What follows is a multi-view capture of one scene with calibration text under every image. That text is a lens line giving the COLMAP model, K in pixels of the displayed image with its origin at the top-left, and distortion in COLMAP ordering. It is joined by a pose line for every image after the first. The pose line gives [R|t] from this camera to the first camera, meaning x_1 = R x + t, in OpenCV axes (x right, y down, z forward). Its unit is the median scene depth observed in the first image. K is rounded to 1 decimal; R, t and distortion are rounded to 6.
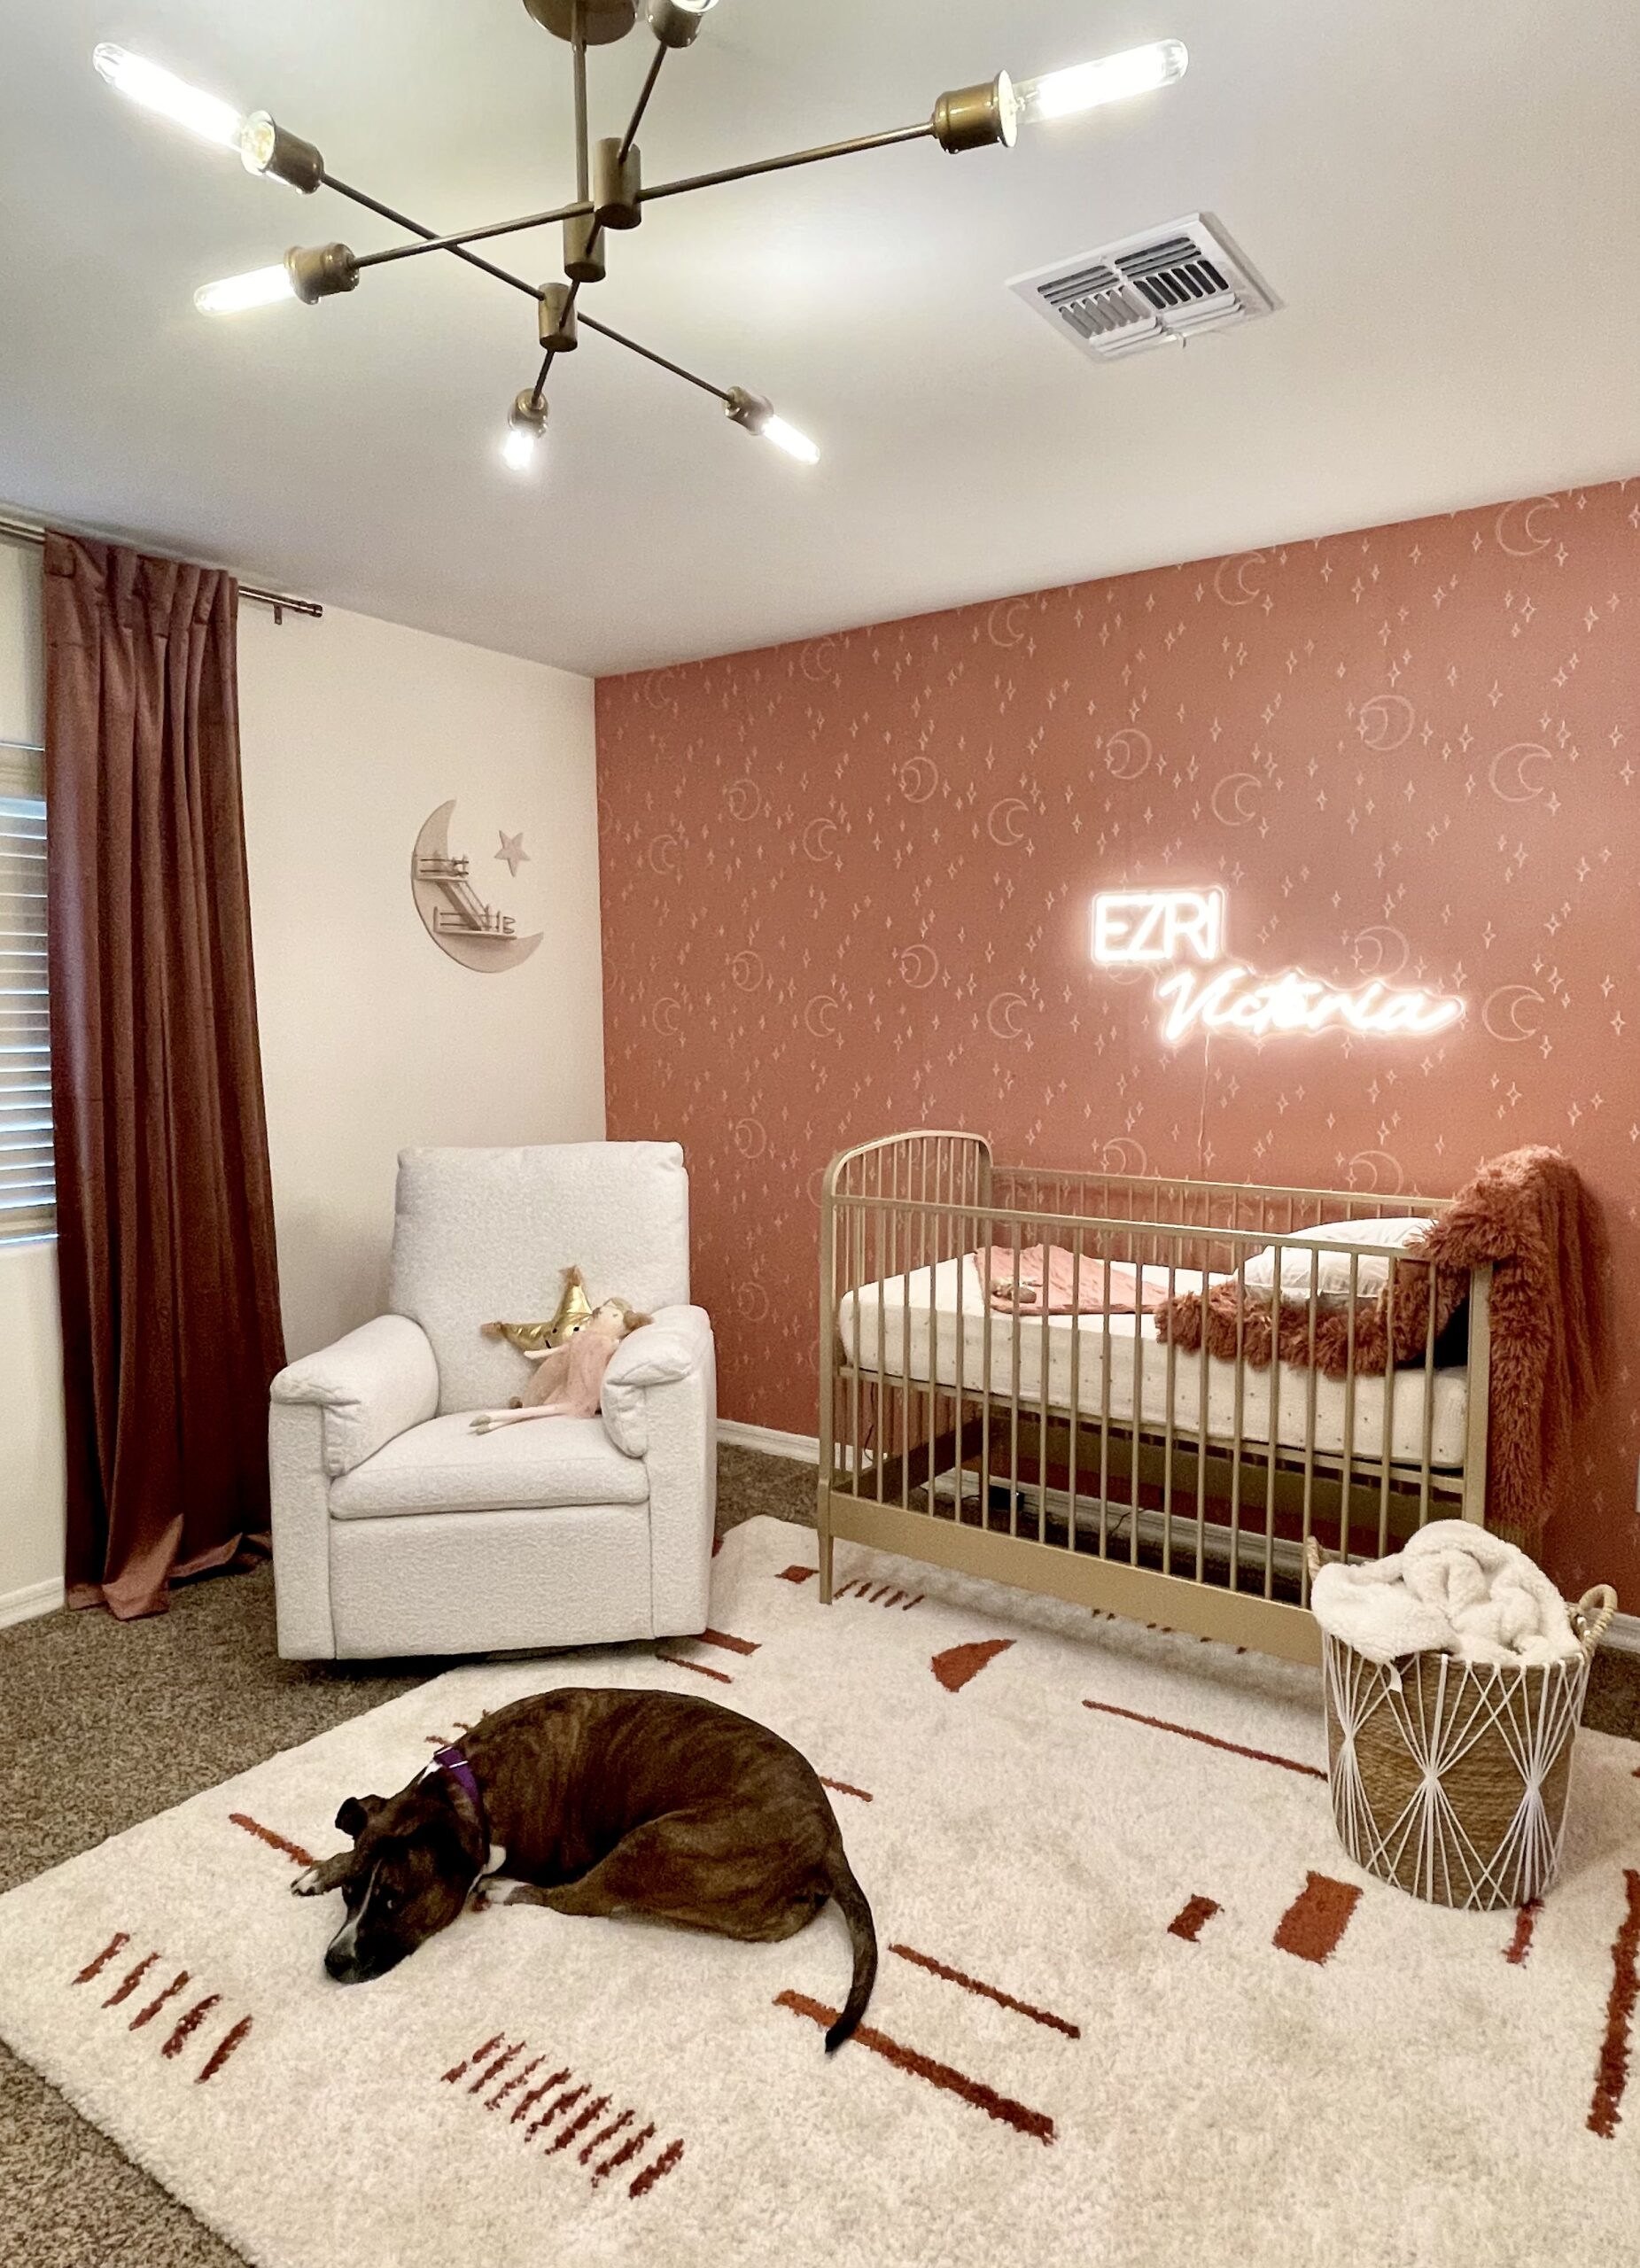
lens RADIAL K [[1357.6, 0, 863.8], [0, 1357.6, 1118.6], [0, 0, 1]] dist [0.005652, -0.015563]
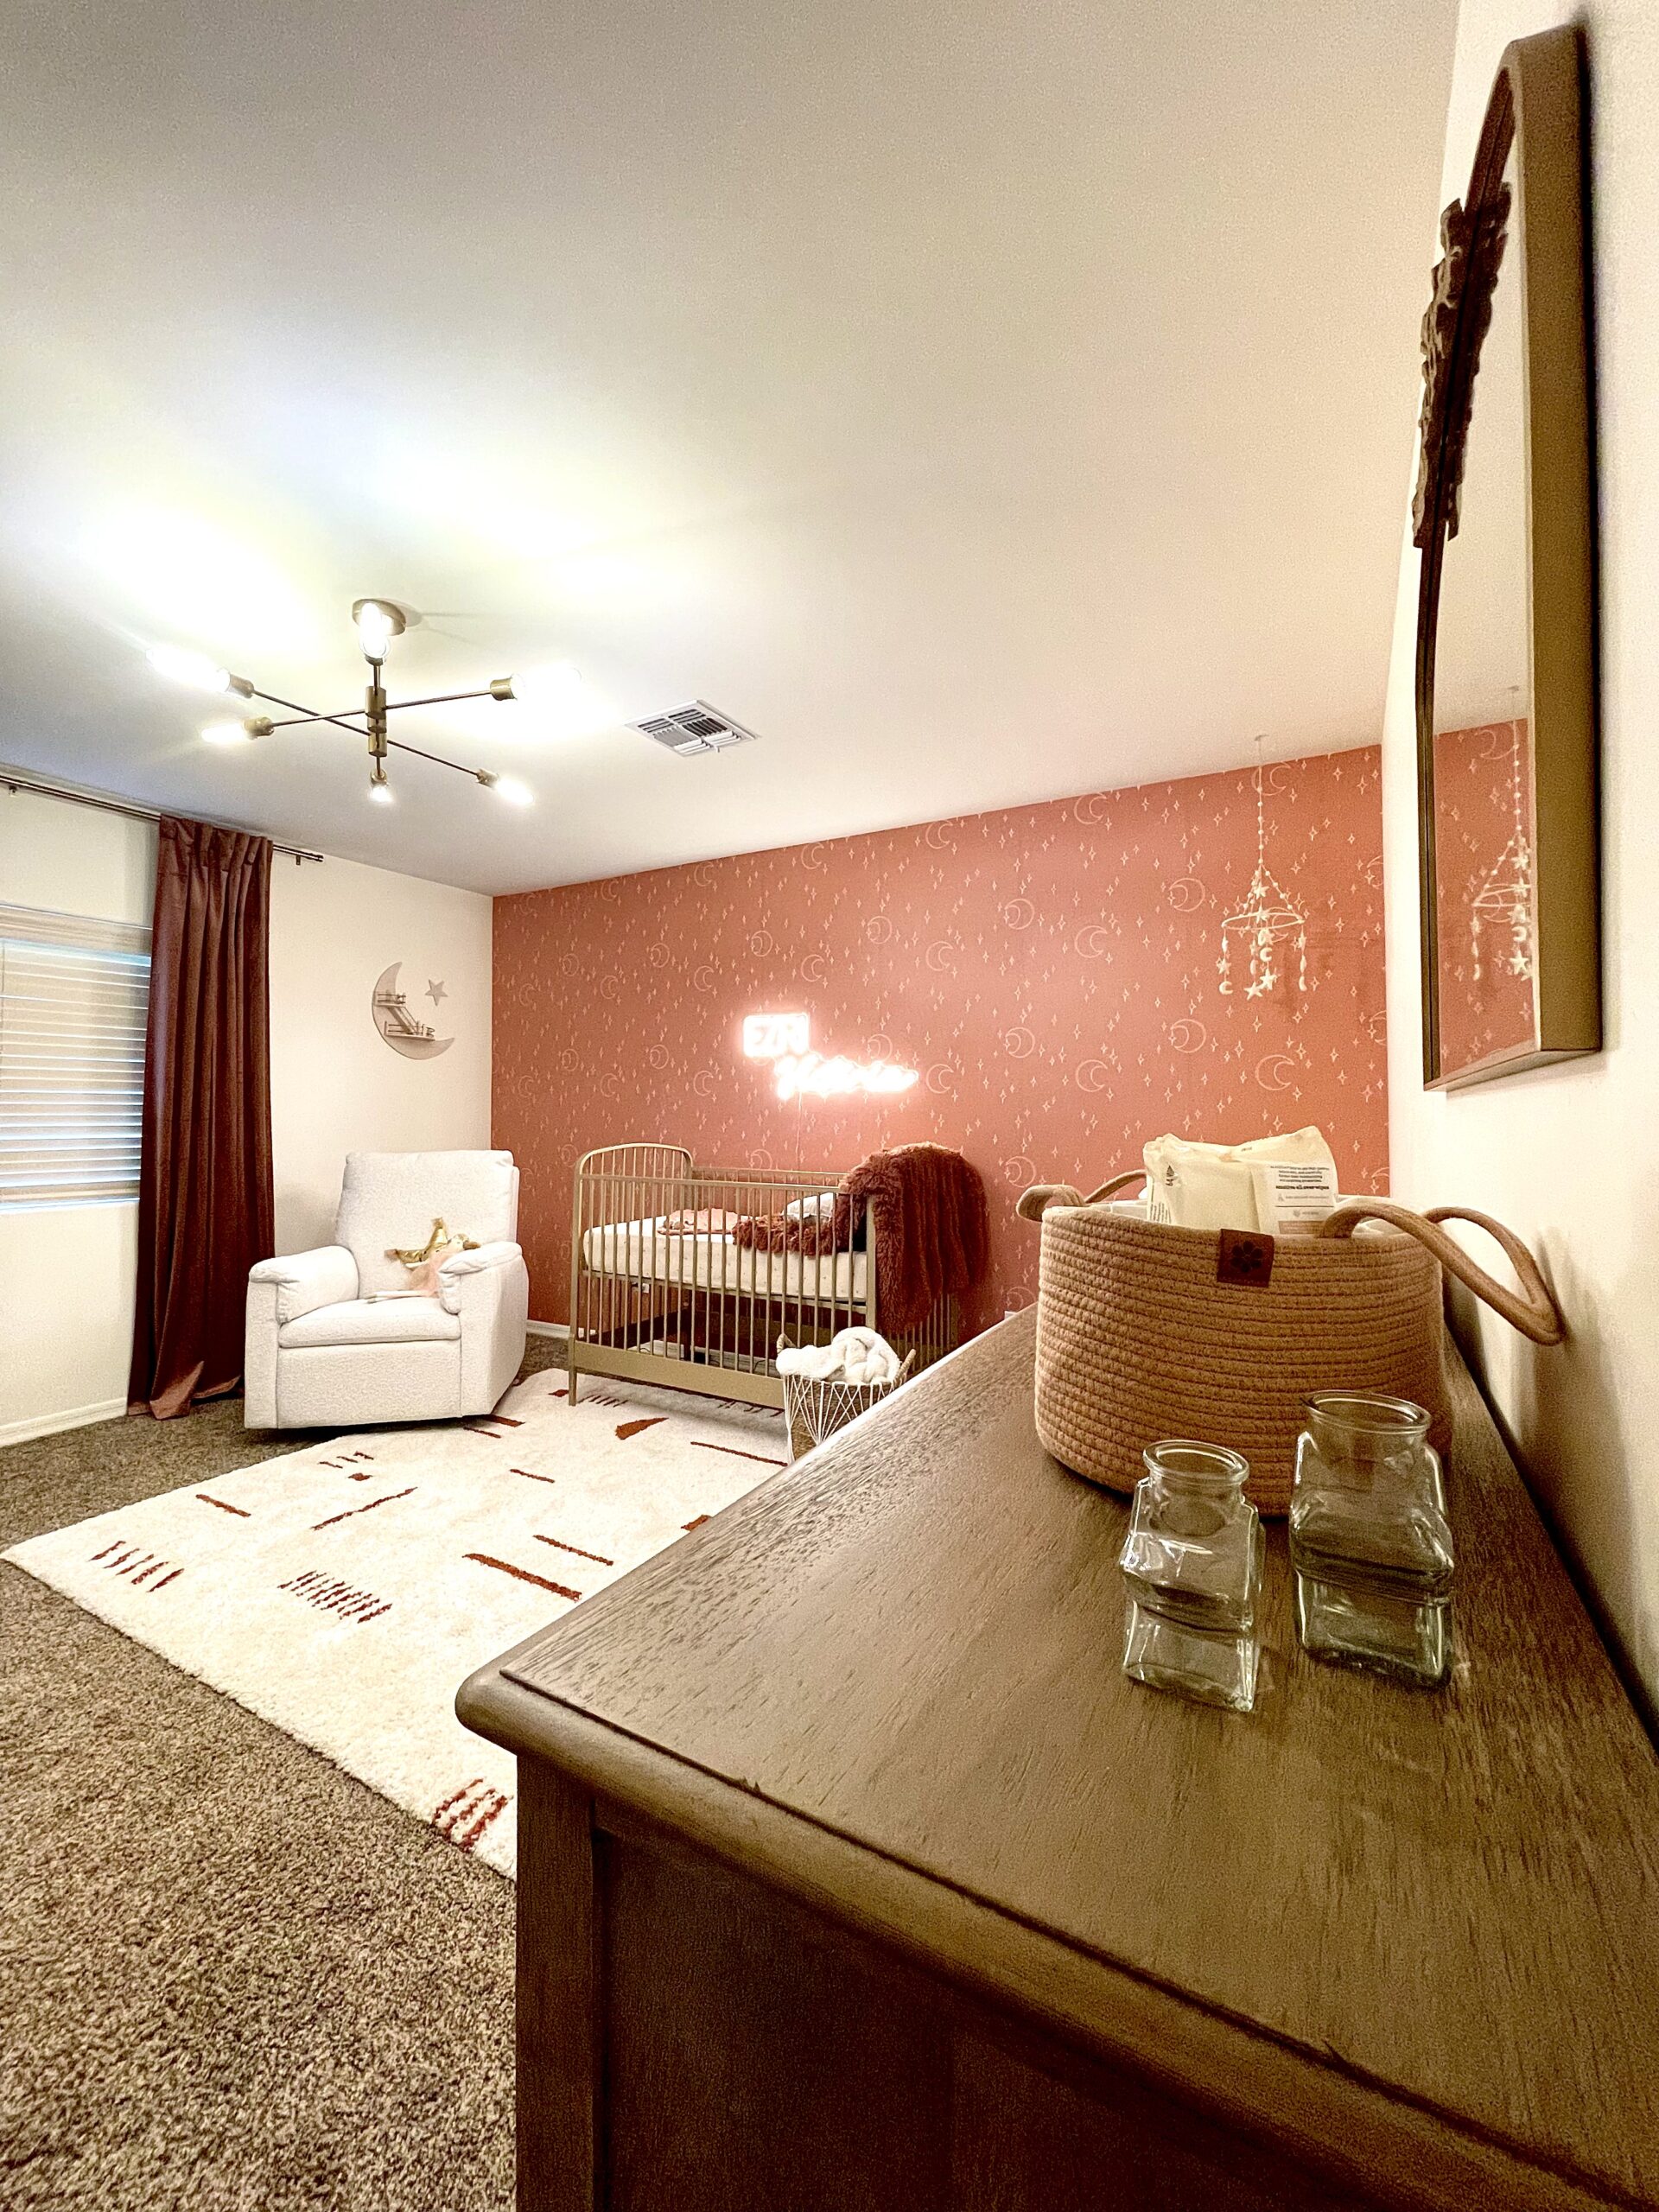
lens RADIAL K [[901.8, 0, 819.0], [0, 901.8, 1085.7], [0, 0, 1]] dist [-0.007379, -0.000551]
pose [[0.997609, 0.009297, 0.068479, 0.218395], [-0.001741, 0.993977, -0.109579, 0.071434], [-0.069086, 0.109198, 0.991616, -0.247681]]
